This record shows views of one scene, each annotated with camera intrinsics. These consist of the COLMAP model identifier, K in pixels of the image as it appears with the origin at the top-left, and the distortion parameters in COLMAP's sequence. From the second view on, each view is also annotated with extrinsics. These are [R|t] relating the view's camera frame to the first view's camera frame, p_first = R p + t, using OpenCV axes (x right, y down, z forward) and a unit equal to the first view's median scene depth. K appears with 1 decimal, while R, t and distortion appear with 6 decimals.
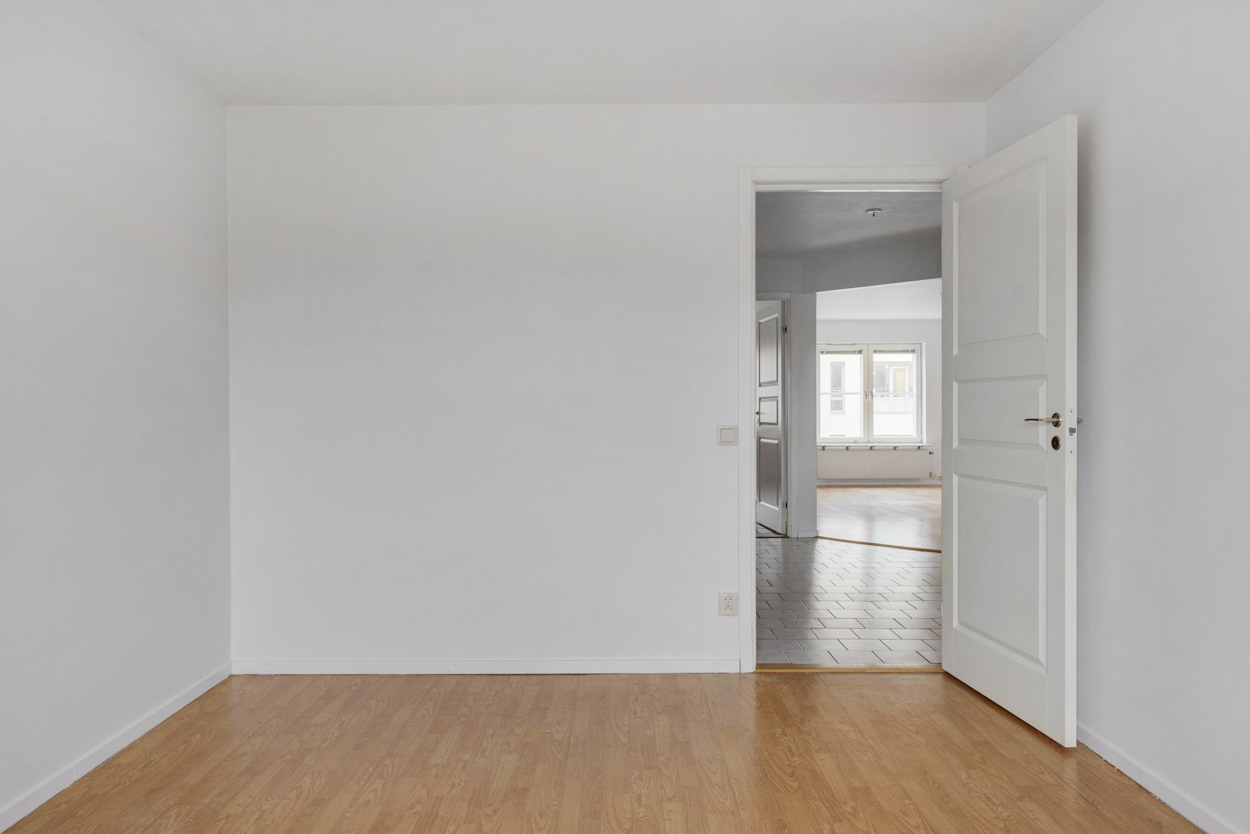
lens RADIAL K [[846.6, 0, 625.0], [0, 846.6, 417.0], [0, 0, 1]] dist [-0.005238, -0.001941]
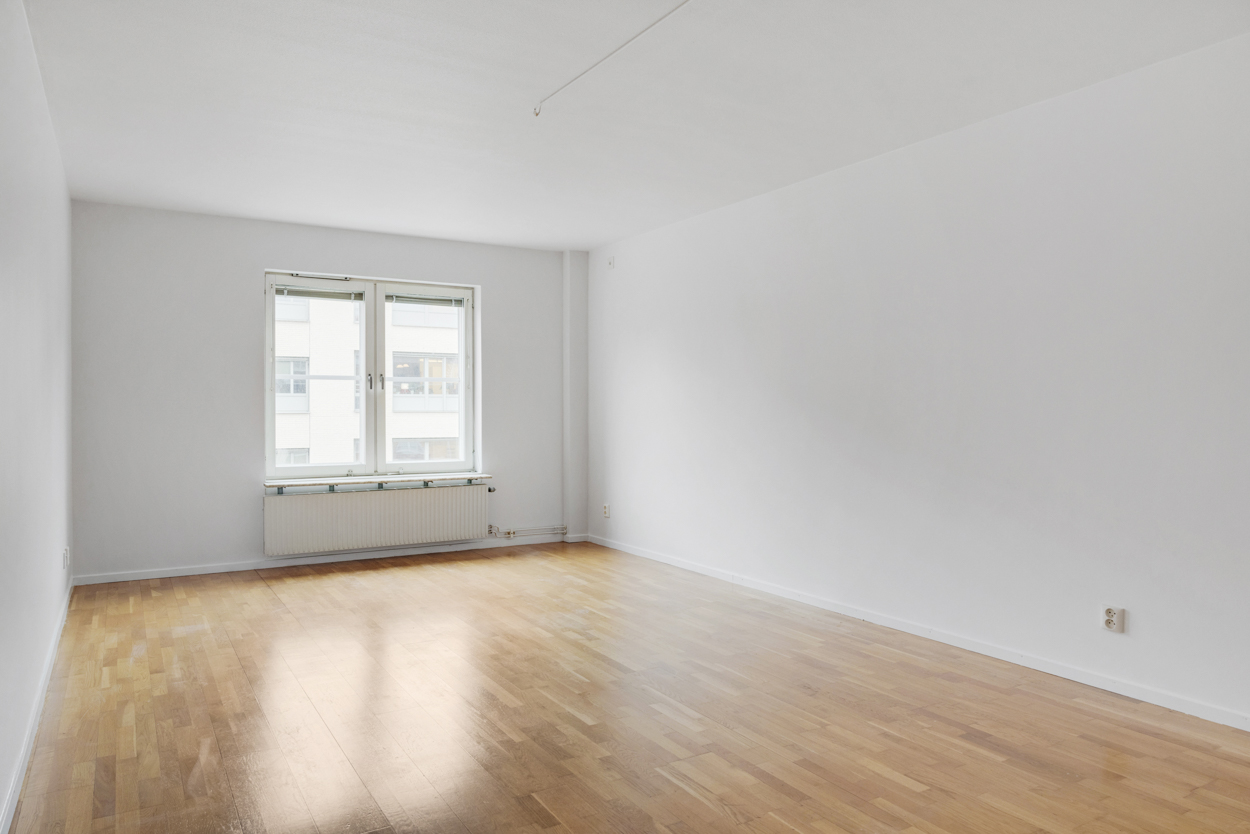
lens RADIAL K [[846.6, 0, 625.0], [0, 846.6, 417.0], [0, 0, 1]] dist [-0.005238, -0.001941]
pose [[0.861019, -0.000906, 0.508572, 0.157376], [-0.000554, 0.999996, 0.002721, -0.005875], [-0.508572, -0.002624, 0.861015, 0.482696]]
